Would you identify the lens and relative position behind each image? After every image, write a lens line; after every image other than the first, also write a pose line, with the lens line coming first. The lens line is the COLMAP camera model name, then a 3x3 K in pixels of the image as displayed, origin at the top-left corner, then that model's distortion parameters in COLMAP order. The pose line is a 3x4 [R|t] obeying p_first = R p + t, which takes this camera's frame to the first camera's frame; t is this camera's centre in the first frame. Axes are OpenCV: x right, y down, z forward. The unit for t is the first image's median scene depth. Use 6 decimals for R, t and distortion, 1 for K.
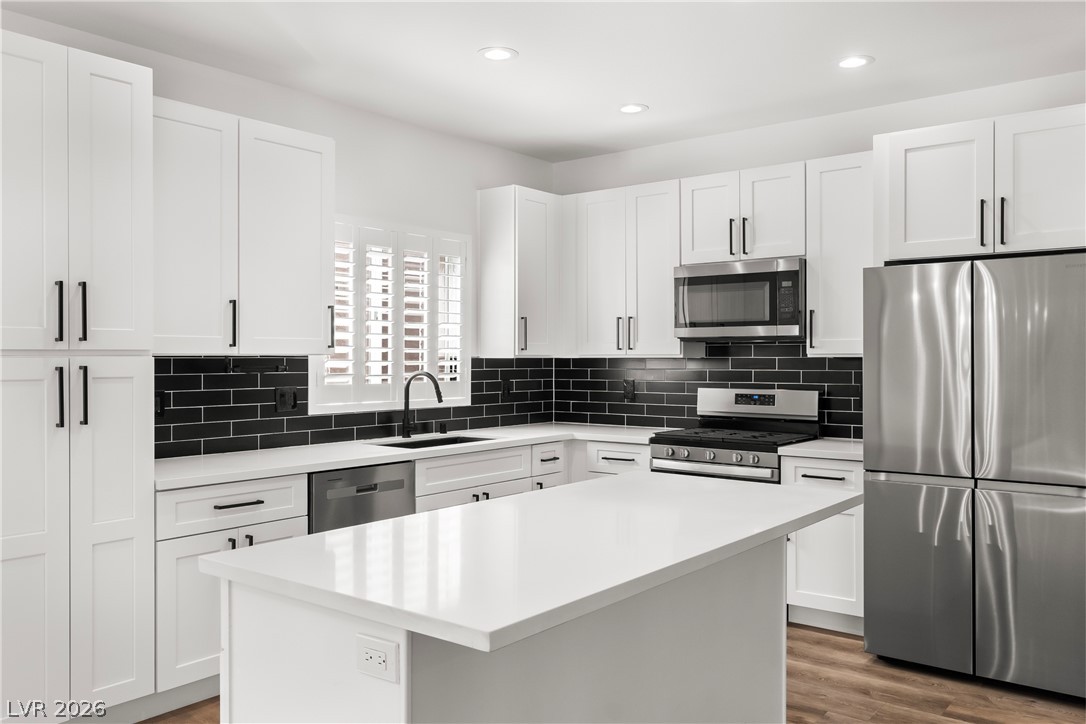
lens RADIAL K [[874.1, 0, 544.7], [0, 874.1, 357.1], [0, 0, 1]] dist [0.010176, 0.002705]
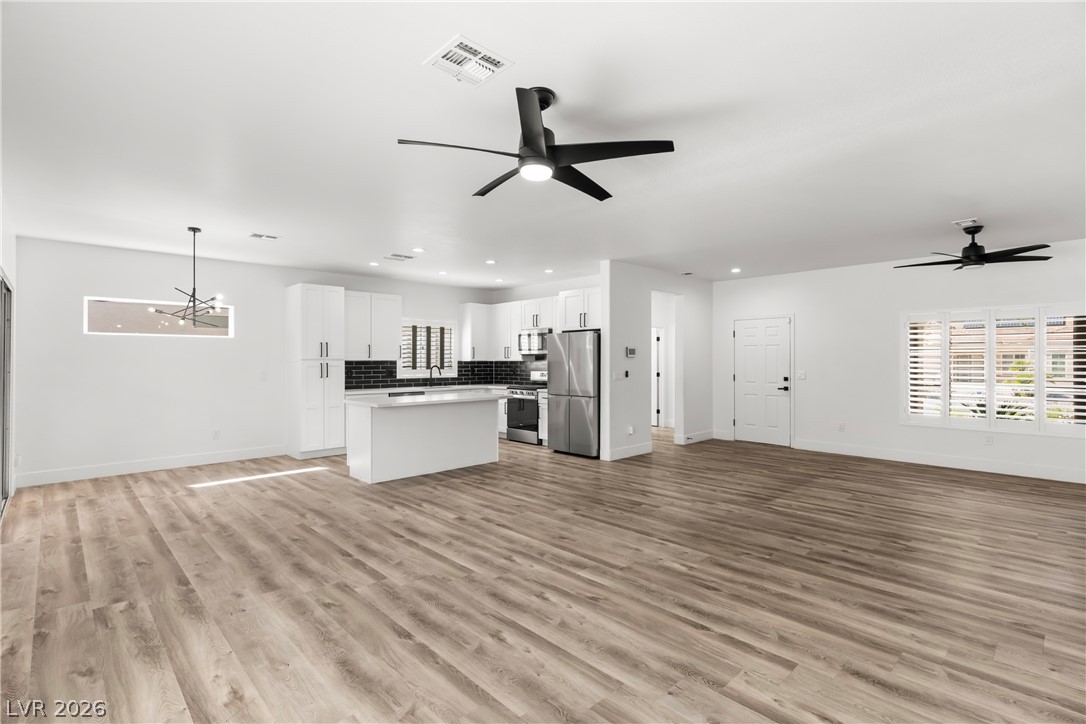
lens RADIAL K [[512.7, 0, 542.5], [0, 512.7, 355.1], [0, 0, 1]] dist [0.003868, -0.001081]
pose [[0.990000, -0.002363, -0.141049, 0.500698], [0.000785, 0.999936, -0.011247, 0.000568], [0.141067, 0.011024, 0.989939, -0.761252]]
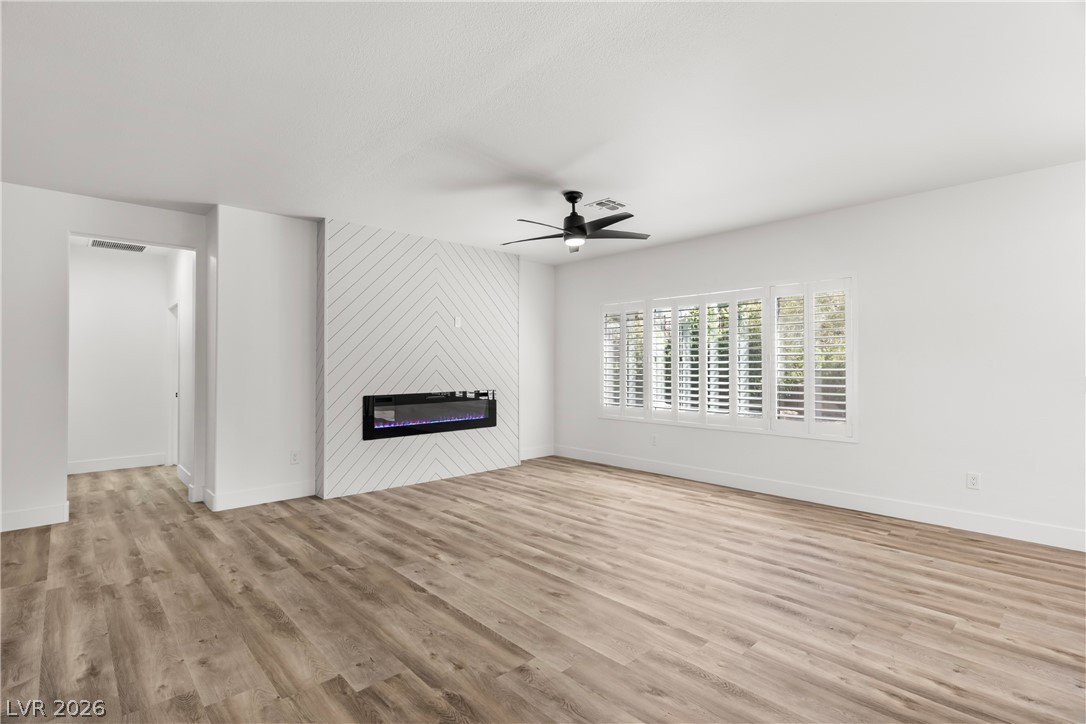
lens RADIAL K [[512.7, 0, 541.8], [0, 512.7, 360.3], [0, 0, 1]] dist [0.003868, -0.001081]
pose [[-0.988355, 0.002651, 0.152145, 0.341087], [0.001146, 0.999950, -0.009980, 0.016366], [-0.152164, -0.009689, -0.988308, 0.648245]]
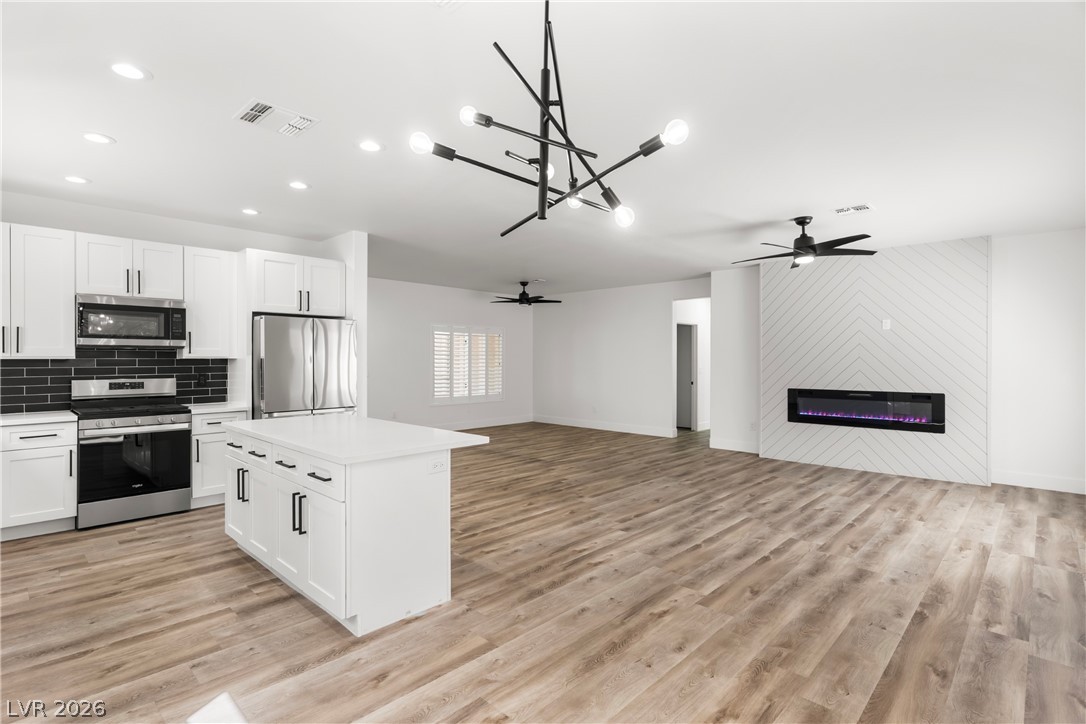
lens RADIAL K [[528.5, 0, 544.1], [0, 528.5, 360.0], [0, 0, 1]] dist [-0.000913, 0.000333]
pose [[0.092512, -0.001749, 0.995710, -0.658642], [-0.001853, 0.999996, 0.001929, -0.000581], [-0.995710, -0.002024, 0.092508, 0.181984]]
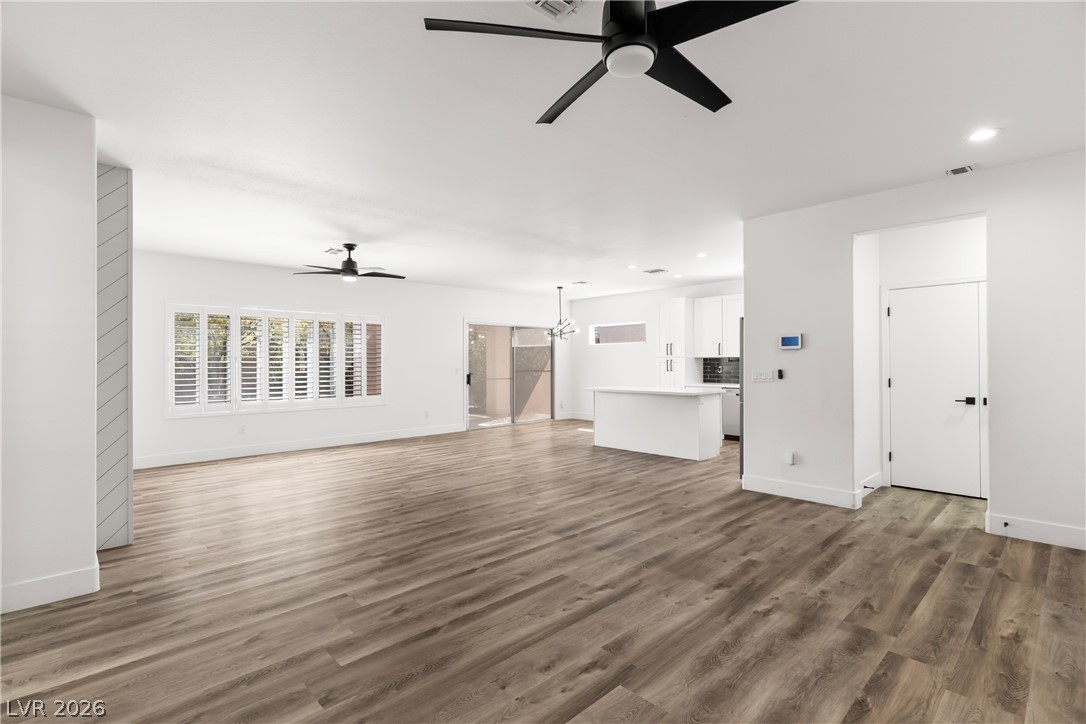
lens RADIAL K [[512.7, 0, 544.9], [0, 512.7, 360.9], [0, 0, 1]] dist [0.003868, -0.001081]
pose [[-0.140664, -0.001730, -0.990056, 1.604336], [0.005014, 0.999984, -0.002460, 0.012906], [0.990045, -0.005310, -0.140654, 0.425662]]
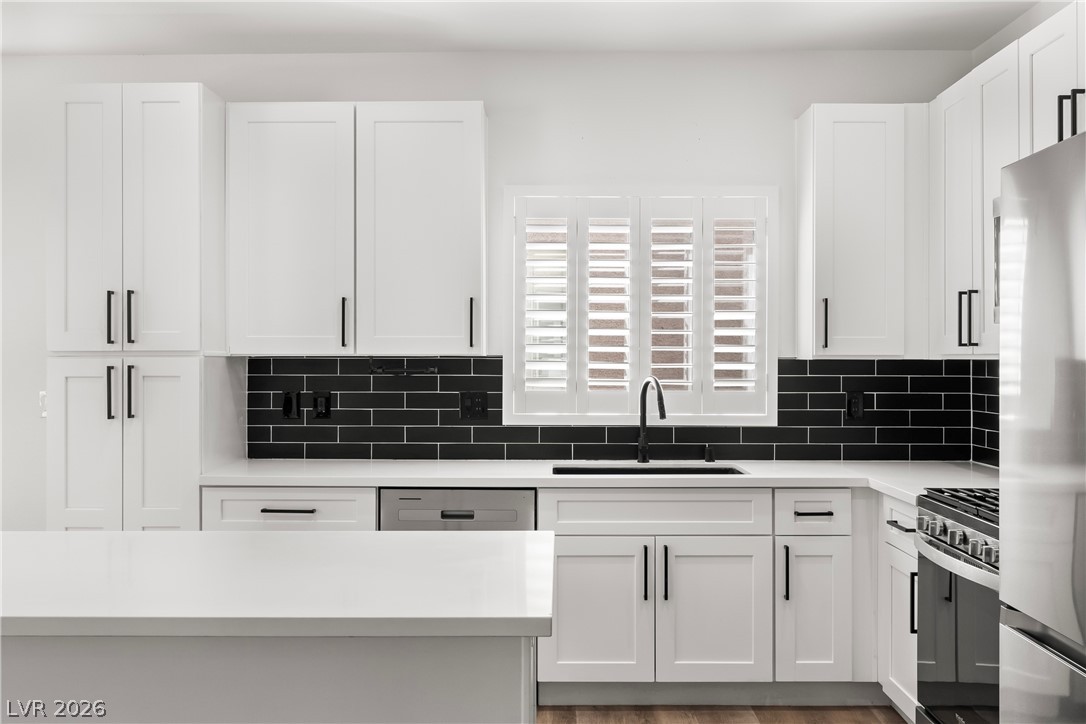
lens RADIAL K [[1046.4, 0, 538.7], [0, 1046.4, 361.5], [0, 0, 1]] dist [-0.020059, 0.000000]
pose [[0.612086, 0.004753, -0.790777, 0.522700], [-0.001286, 0.999987, 0.005015, -0.001276], [0.790790, -0.002053, 0.612084, 0.371255]]
